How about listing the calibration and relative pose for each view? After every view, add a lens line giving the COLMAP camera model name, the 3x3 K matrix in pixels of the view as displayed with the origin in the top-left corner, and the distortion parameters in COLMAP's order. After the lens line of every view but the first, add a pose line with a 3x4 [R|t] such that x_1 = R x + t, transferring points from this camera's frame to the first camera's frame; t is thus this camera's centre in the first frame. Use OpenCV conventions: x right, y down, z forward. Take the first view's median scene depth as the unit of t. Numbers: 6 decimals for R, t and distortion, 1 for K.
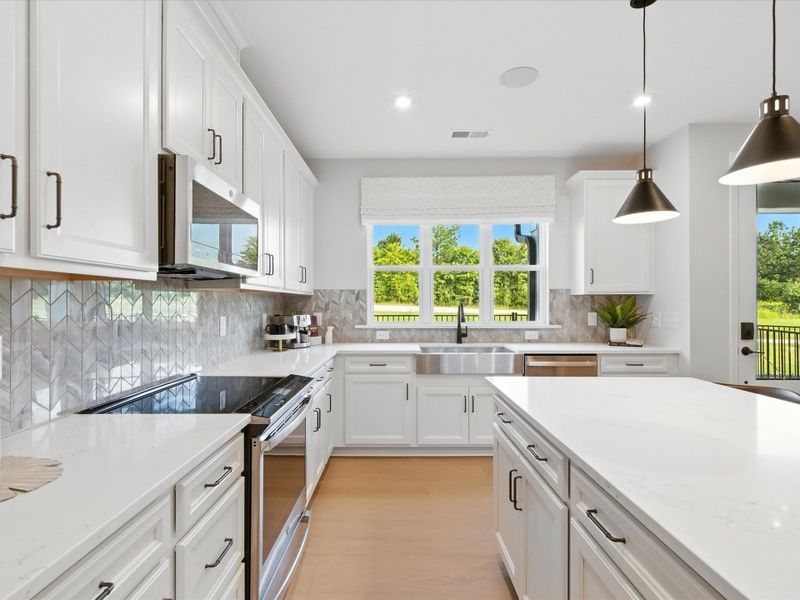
lens RADIAL K [[405.1, 0, 398.3], [0, 405.1, 304.2], [0, 0, 1]] dist [0.006100, -0.005294]
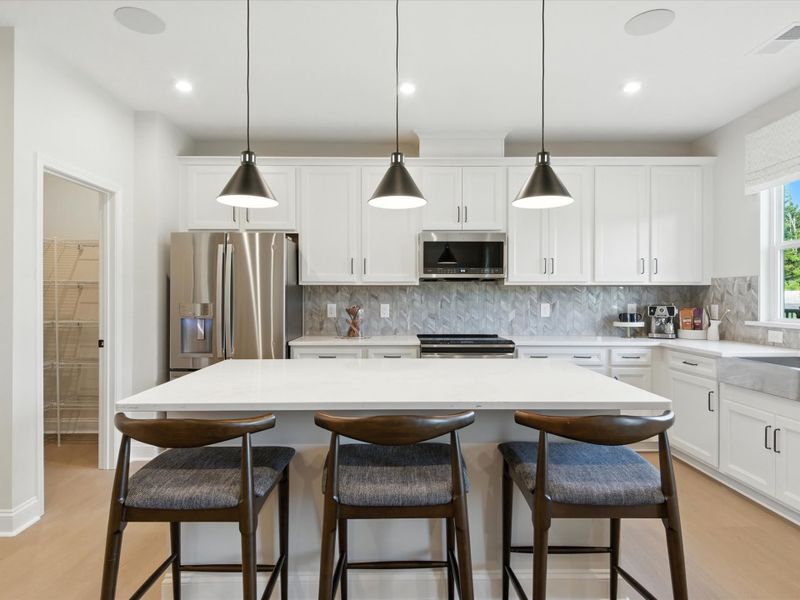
lens RADIAL K [[460.0, 0, 393.1], [0, 460.0, 297.8], [0, 0, 1]] dist [0.014399, -0.011145]
pose [[0.001139, -0.001670, -0.999998, 0.805863], [-0.003543, 0.999992, -0.001674, 0.009903], [0.999993, 0.003545, 0.001133, 0.303392]]
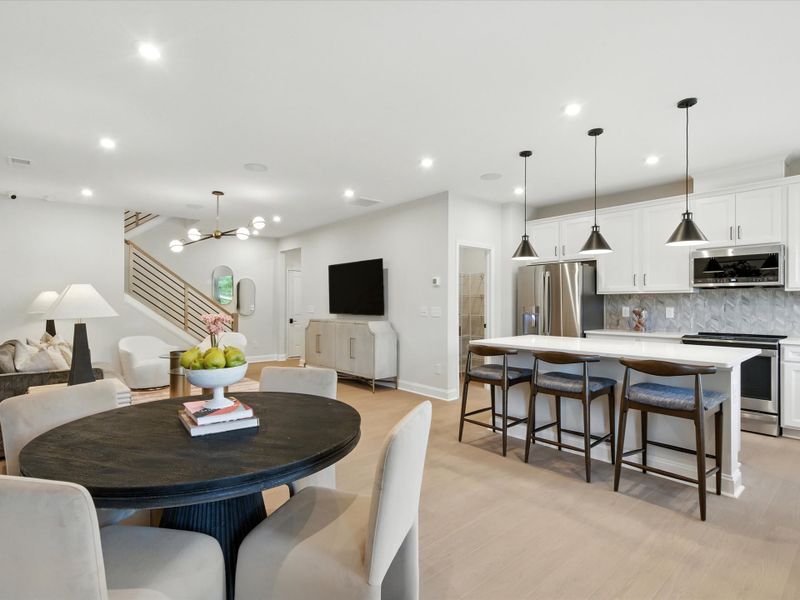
lens RADIAL K [[405.1, 0, 397.3], [0, 405.1, 304.6], [0, 0, 1]] dist [0.006100, -0.005294]
pose [[-0.758979, 0.002819, -0.651109, 1.171385], [-0.000678, 0.999987, 0.005120, 0.008337], [0.651115, 0.004328, -0.758967, 0.689741]]
